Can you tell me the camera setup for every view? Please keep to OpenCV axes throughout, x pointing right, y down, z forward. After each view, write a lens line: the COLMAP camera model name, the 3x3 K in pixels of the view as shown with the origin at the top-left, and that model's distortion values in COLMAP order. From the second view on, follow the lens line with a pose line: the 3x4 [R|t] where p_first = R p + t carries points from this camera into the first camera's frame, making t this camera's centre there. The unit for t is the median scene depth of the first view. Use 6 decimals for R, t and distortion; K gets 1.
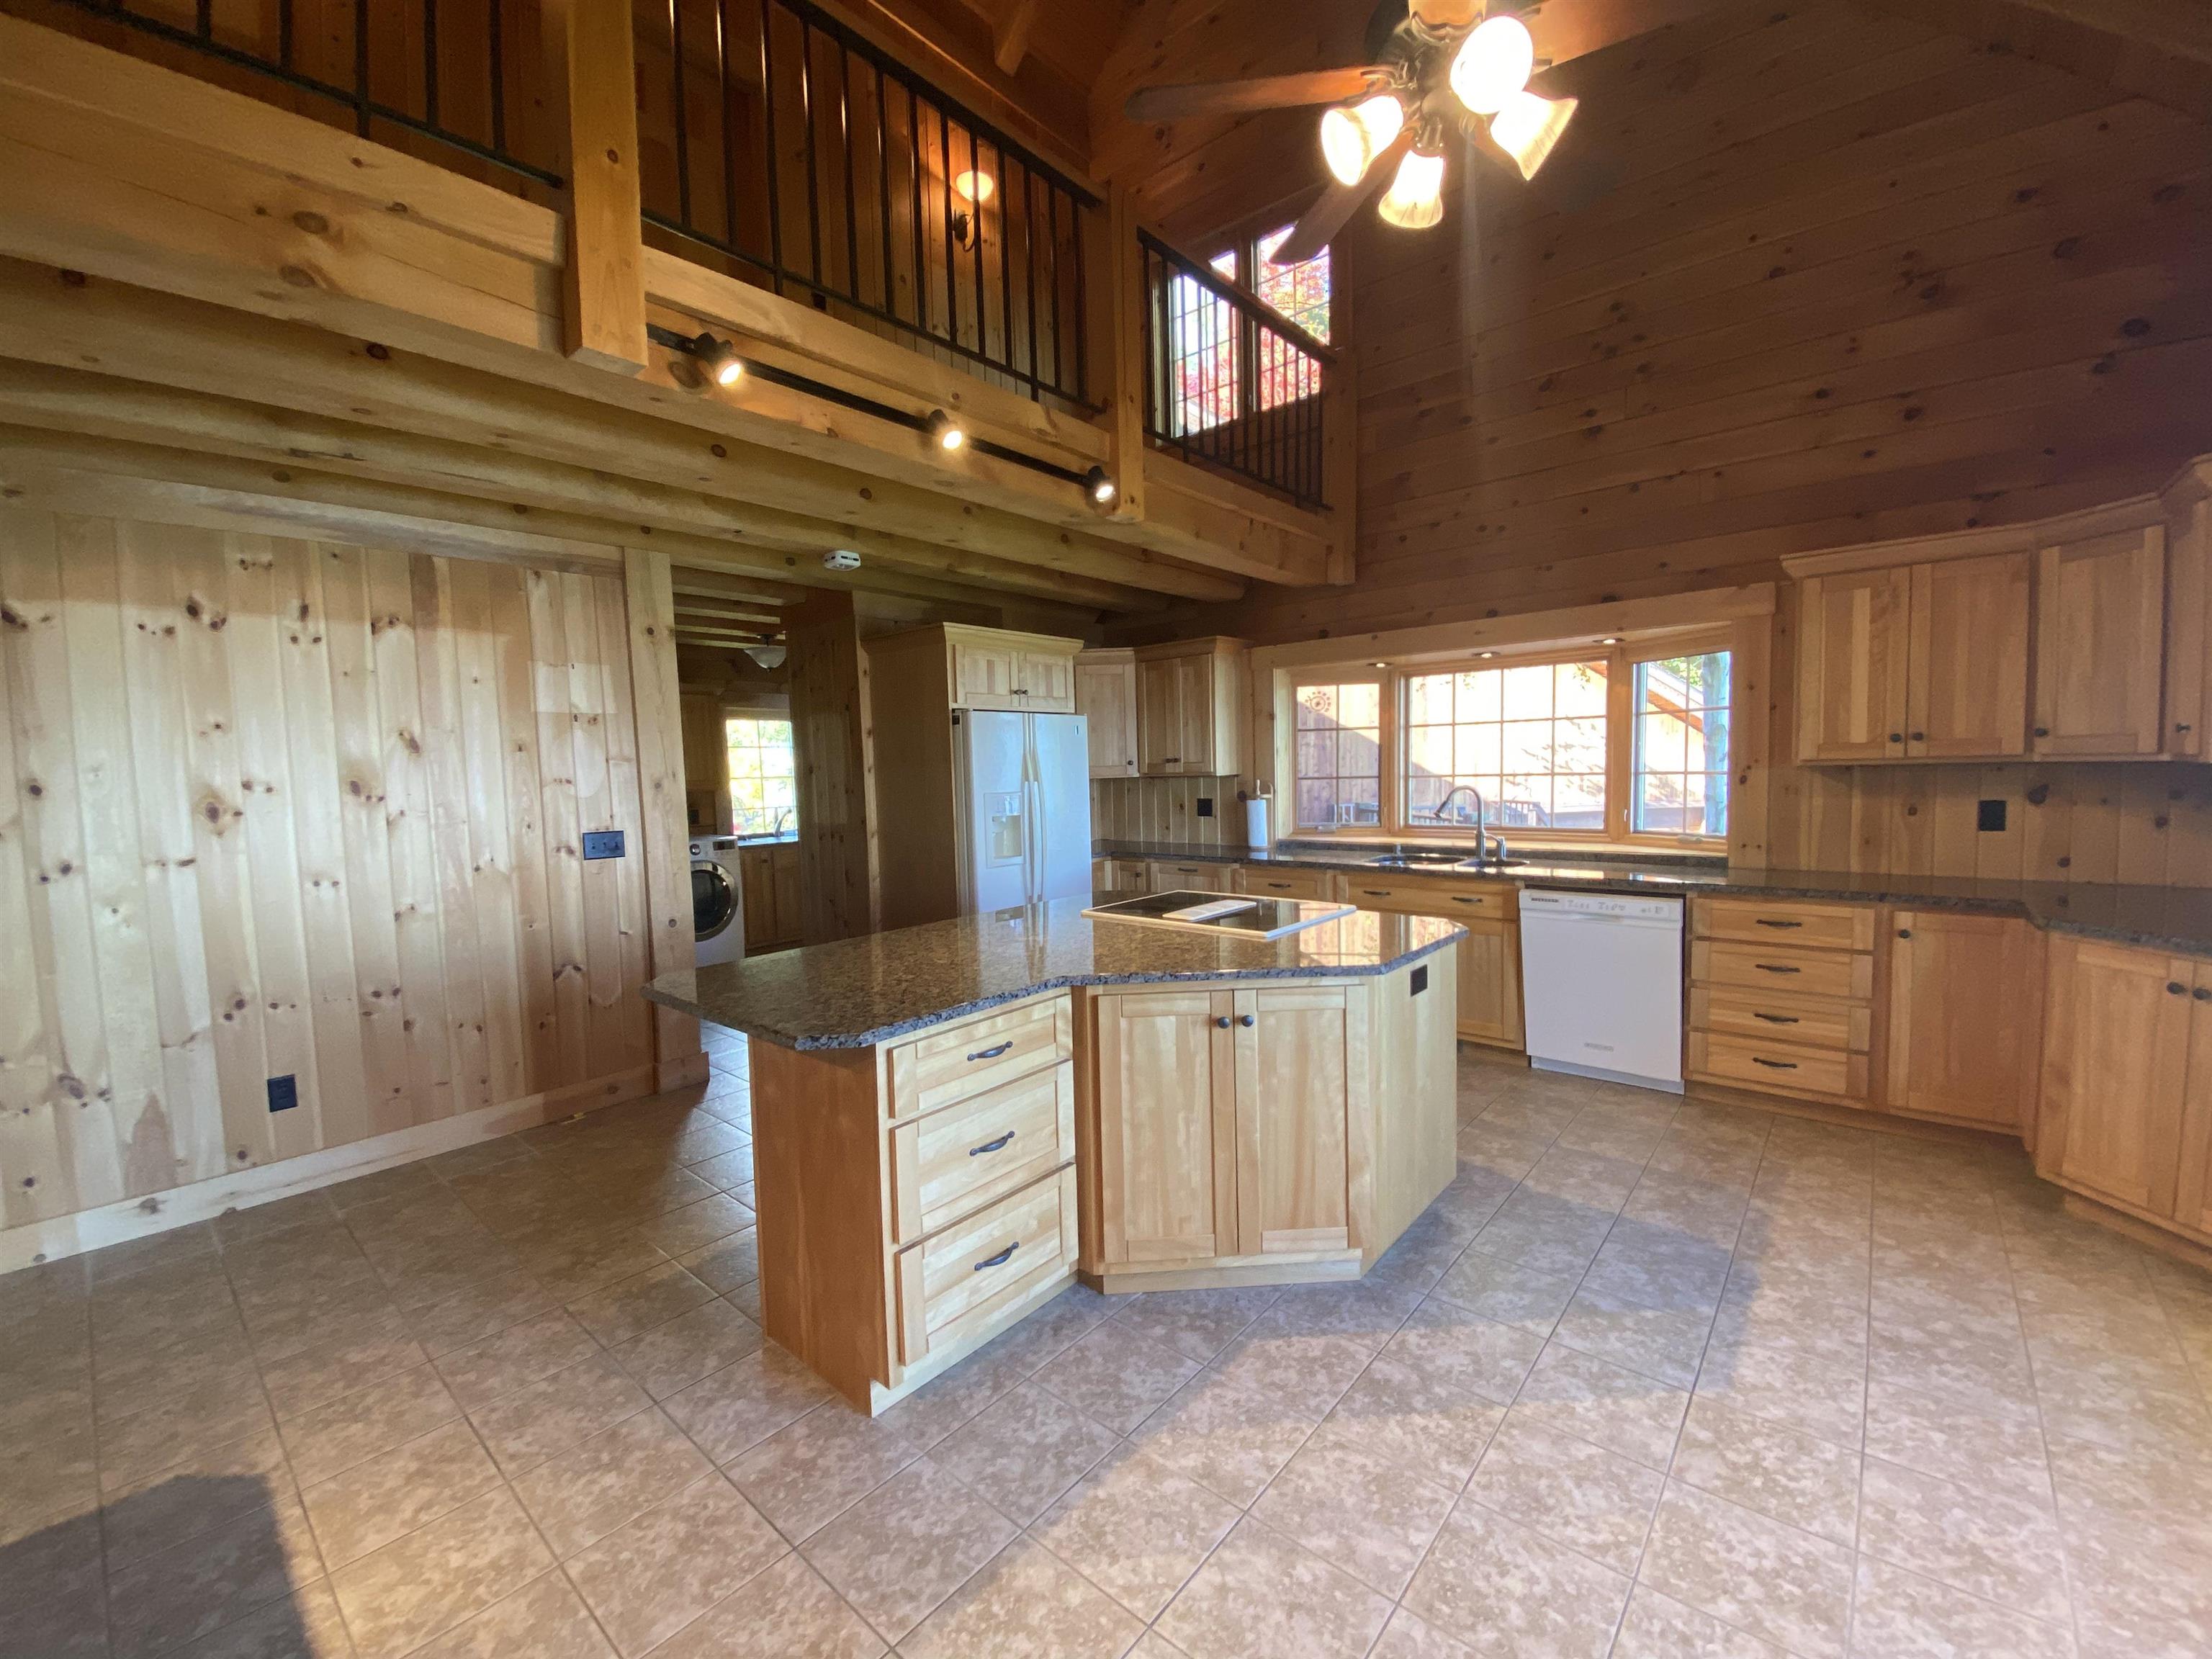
lens RADIAL K [[899.3, 0, 1106.0], [0, 899.3, 829.5], [0, 0, 1]] dist [0.060651, -0.037557]
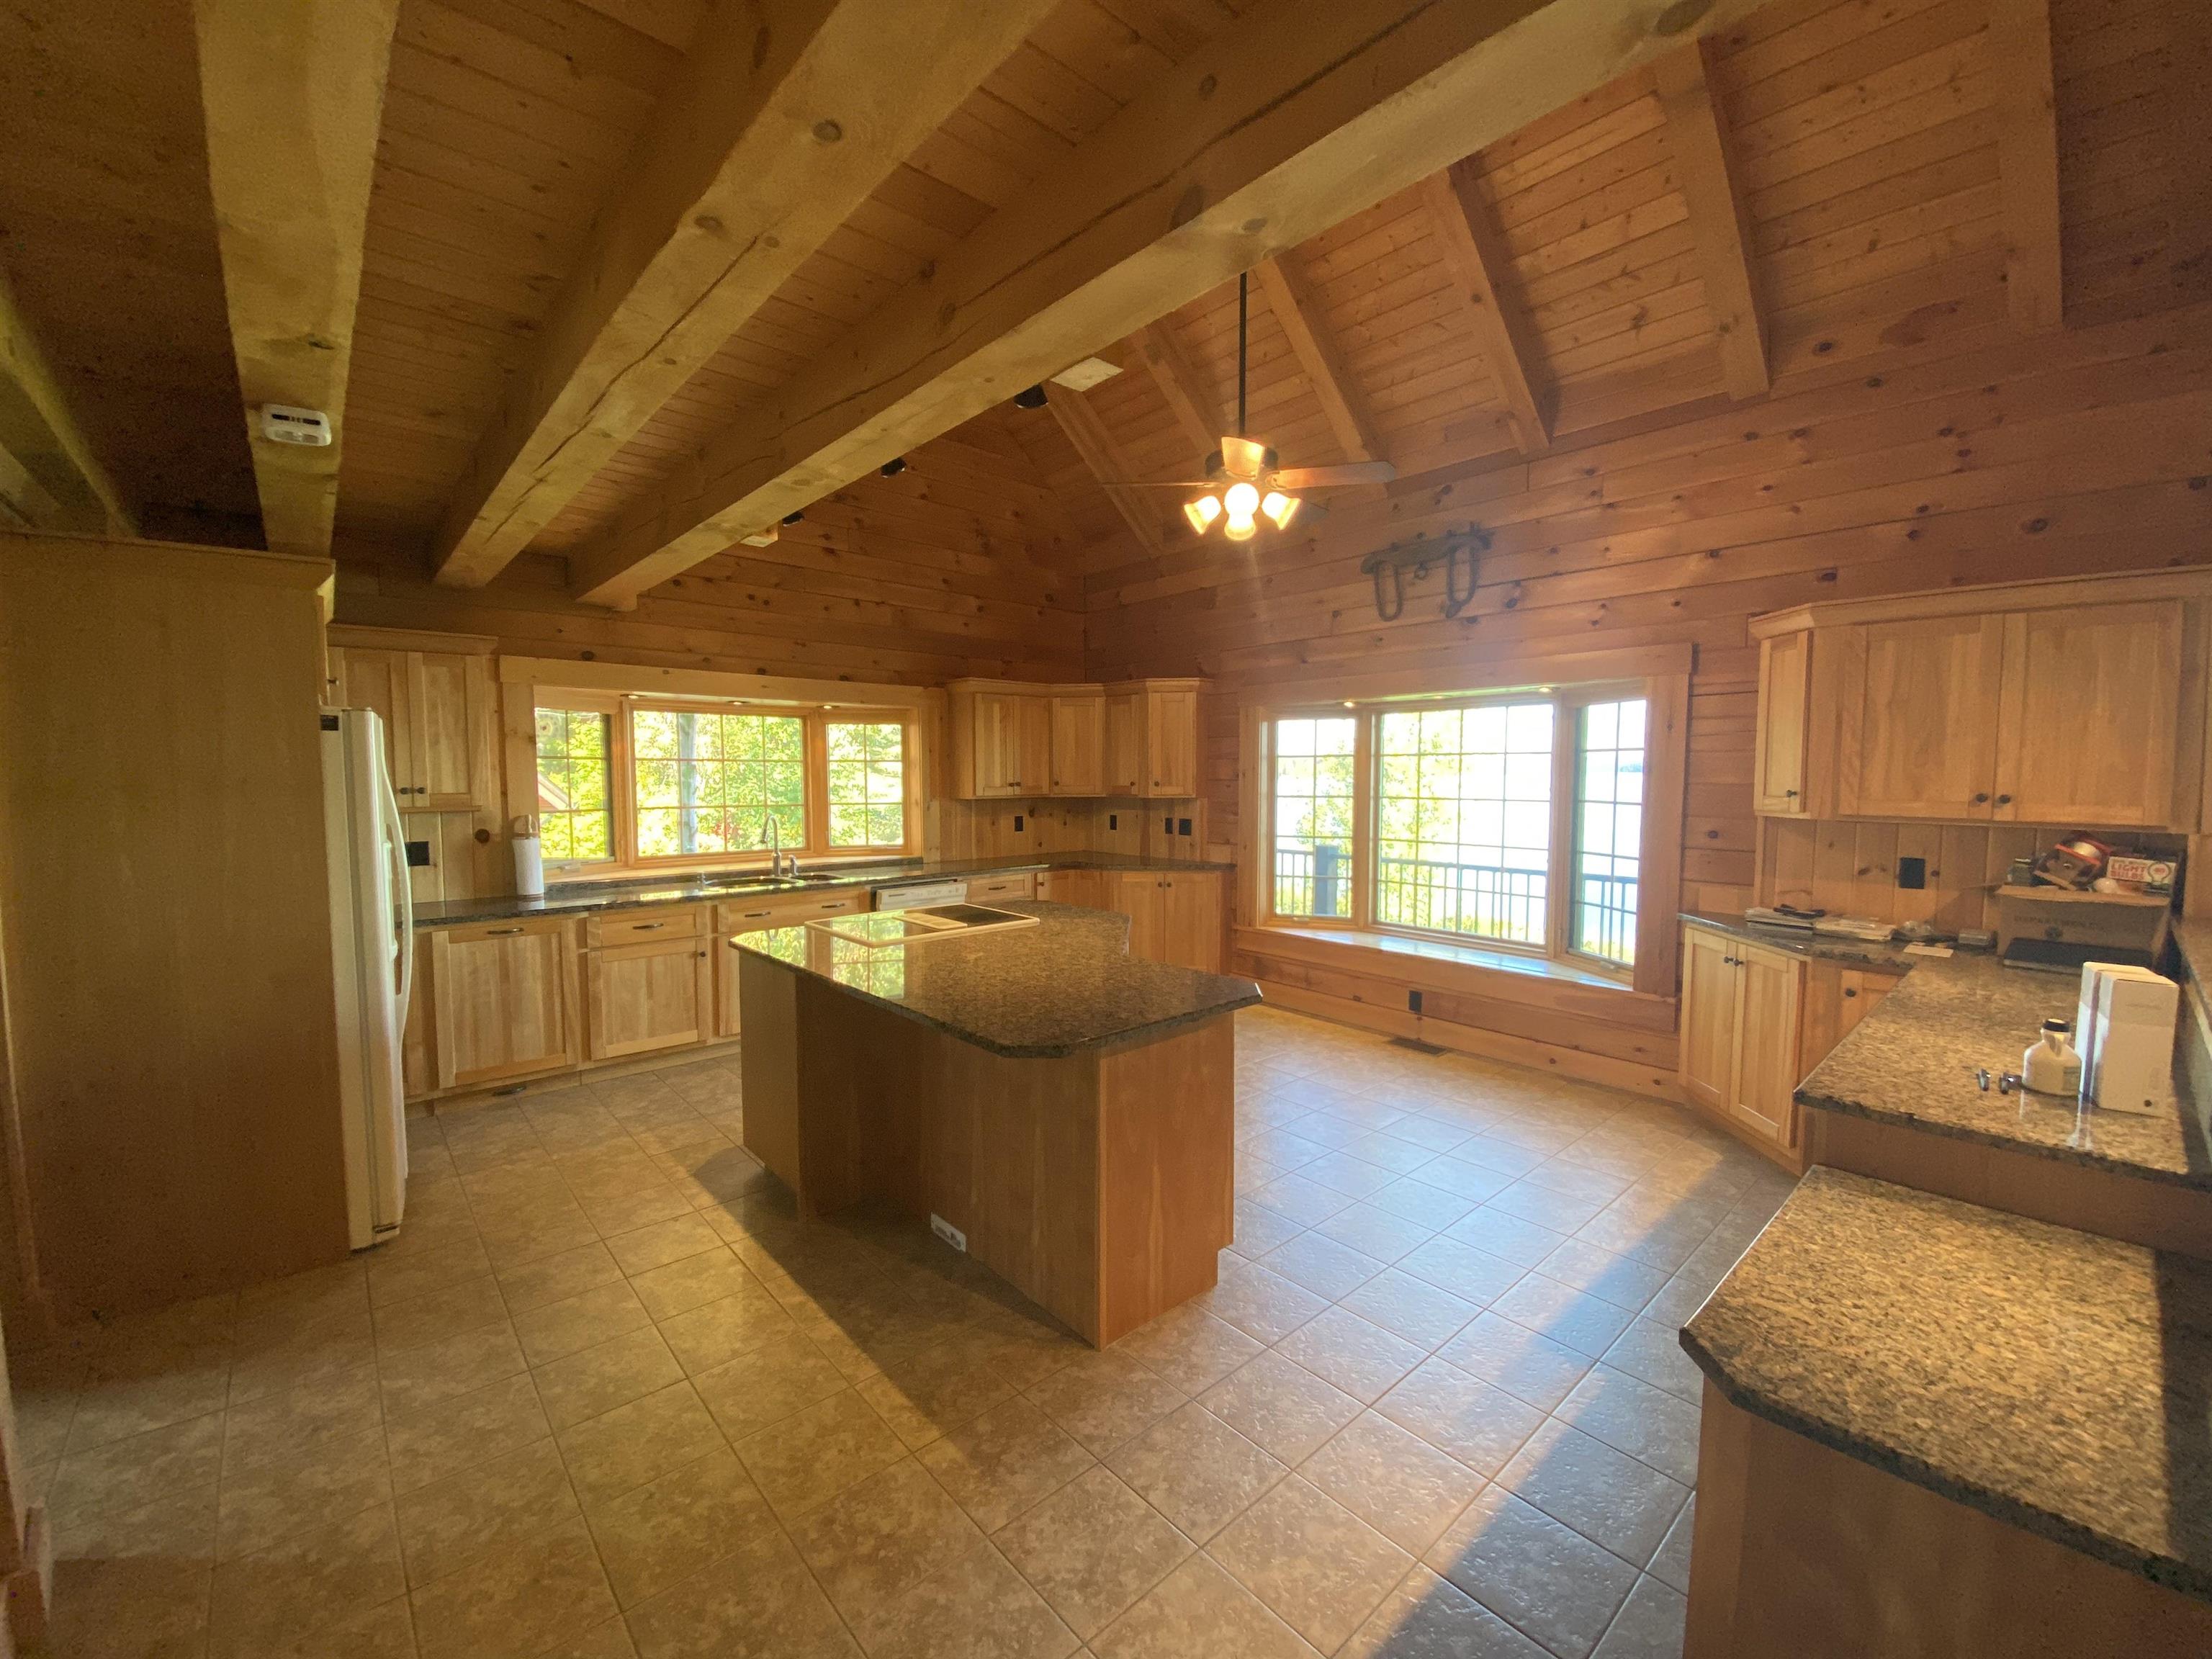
lens RADIAL K [[899.3, 0, 1106.0], [0, 899.3, 829.5], [0, 0, 1]] dist [0.060651, -0.037557]
pose [[0.121090, -0.033027, 0.992092, -0.888870], [0.071687, 0.997128, 0.024445, -0.034774], [-0.990050, 0.068160, 0.123109, 0.542077]]
